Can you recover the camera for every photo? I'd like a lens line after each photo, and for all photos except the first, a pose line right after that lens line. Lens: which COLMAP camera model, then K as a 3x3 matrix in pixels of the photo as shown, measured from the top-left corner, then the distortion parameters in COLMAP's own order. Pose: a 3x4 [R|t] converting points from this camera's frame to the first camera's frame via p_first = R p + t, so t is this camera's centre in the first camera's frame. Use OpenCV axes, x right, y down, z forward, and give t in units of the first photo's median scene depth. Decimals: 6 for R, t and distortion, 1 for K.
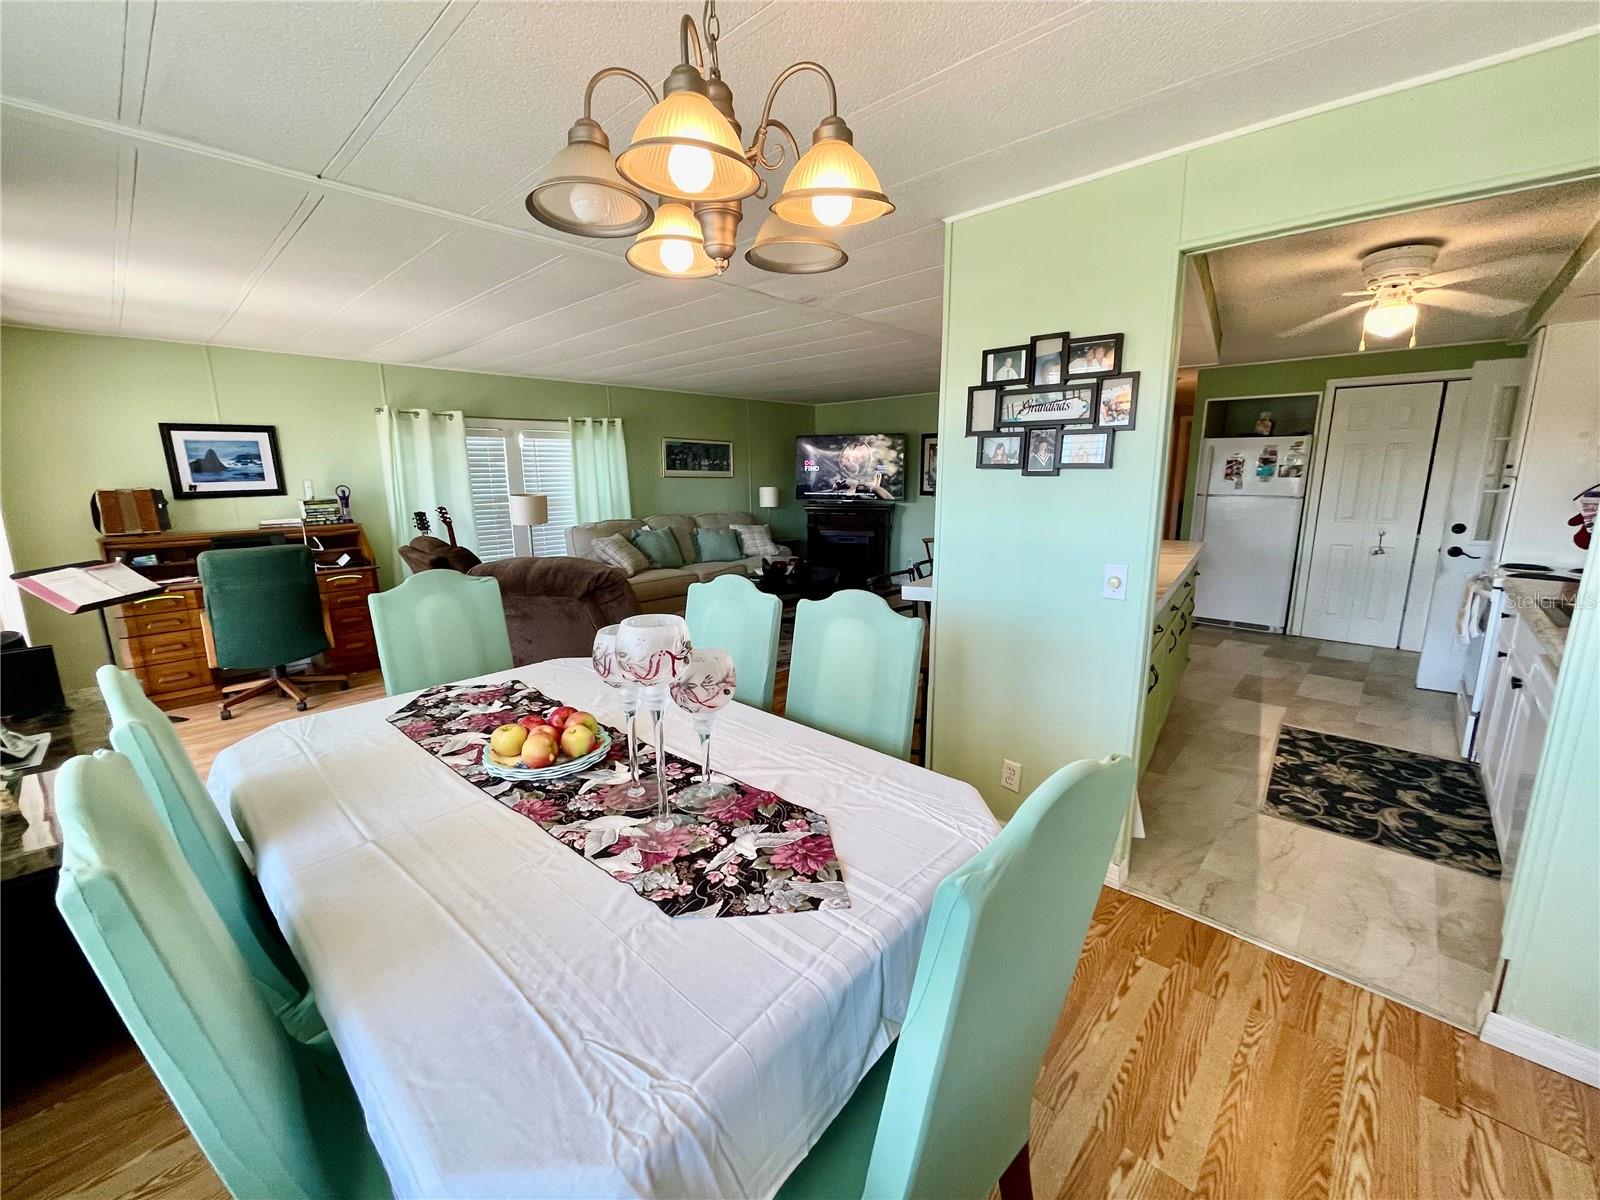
lens RADIAL K [[646.8, 0, 799.9], [0, 646.8, 596.9], [0, 0, 1]] dist [-0.000856, 0.000497]
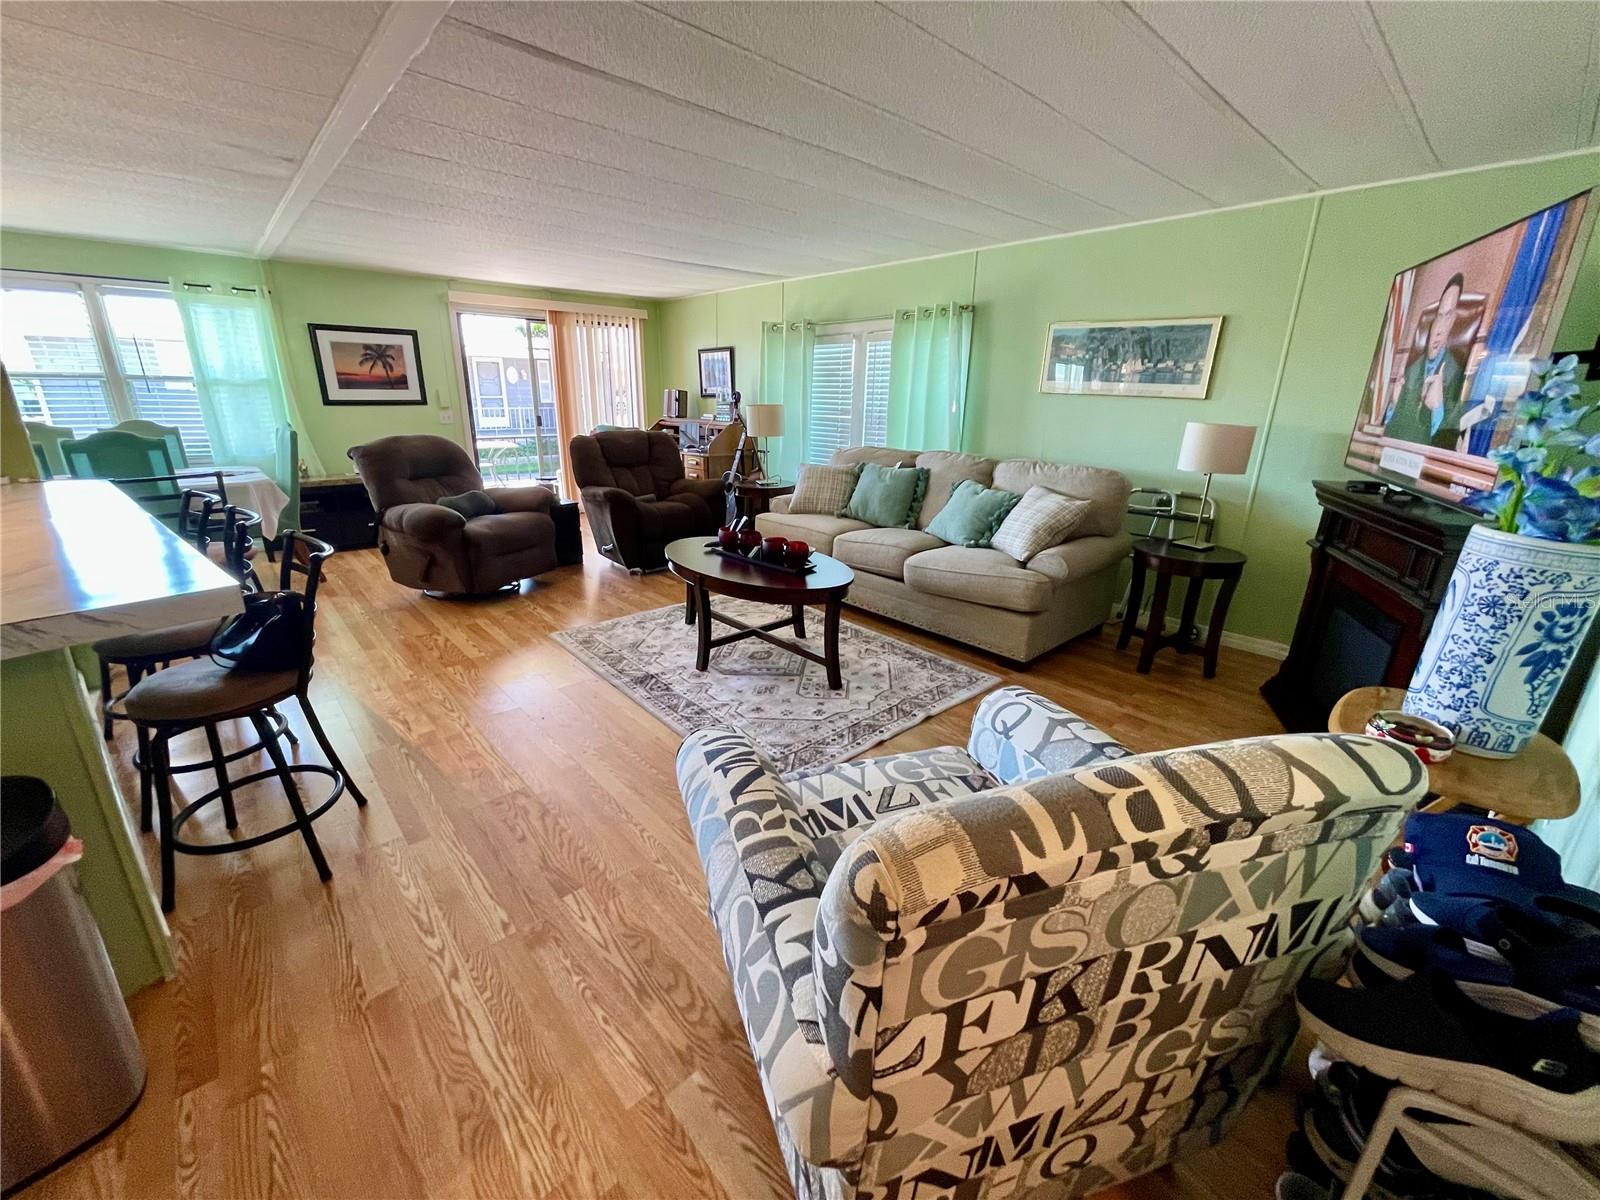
lens RADIAL K [[646.8, 0, 795.2], [0, 646.8, 598.9], [0, 0, 1]] dist [-0.000856, 0.000497]
pose [[-0.086685, 0.315485, -0.944963, 1.083812], [-0.203121, 0.923012, 0.326790, -0.398582], [0.975309, 0.220269, -0.015930, 2.076063]]
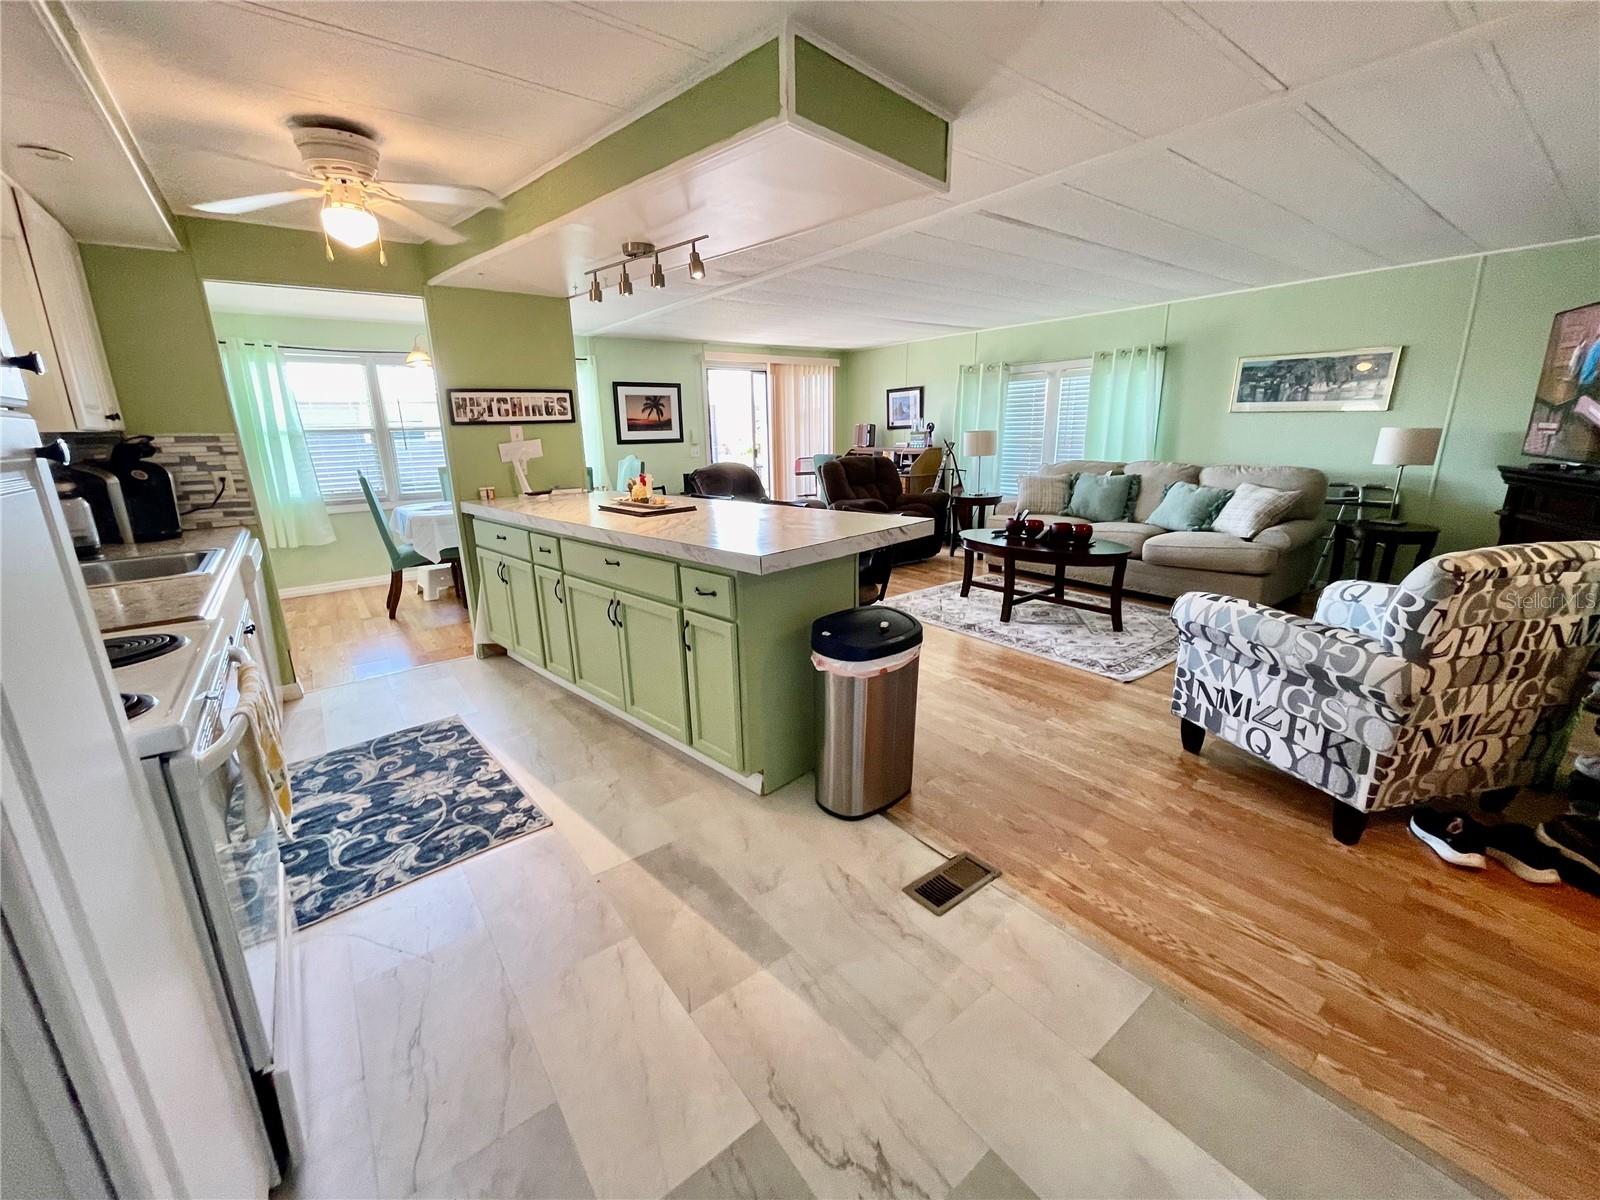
lens RADIAL K [[646.8, 0, 798.8], [0, 646.8, 598.3], [0, 0, 1]] dist [-0.000856, 0.000497]
pose [[-0.162705, 0.266630, -0.949966, 1.586404], [-0.166106, 0.941652, 0.292747, -0.298001], [0.972592, 0.205427, -0.108922, 1.602869]]
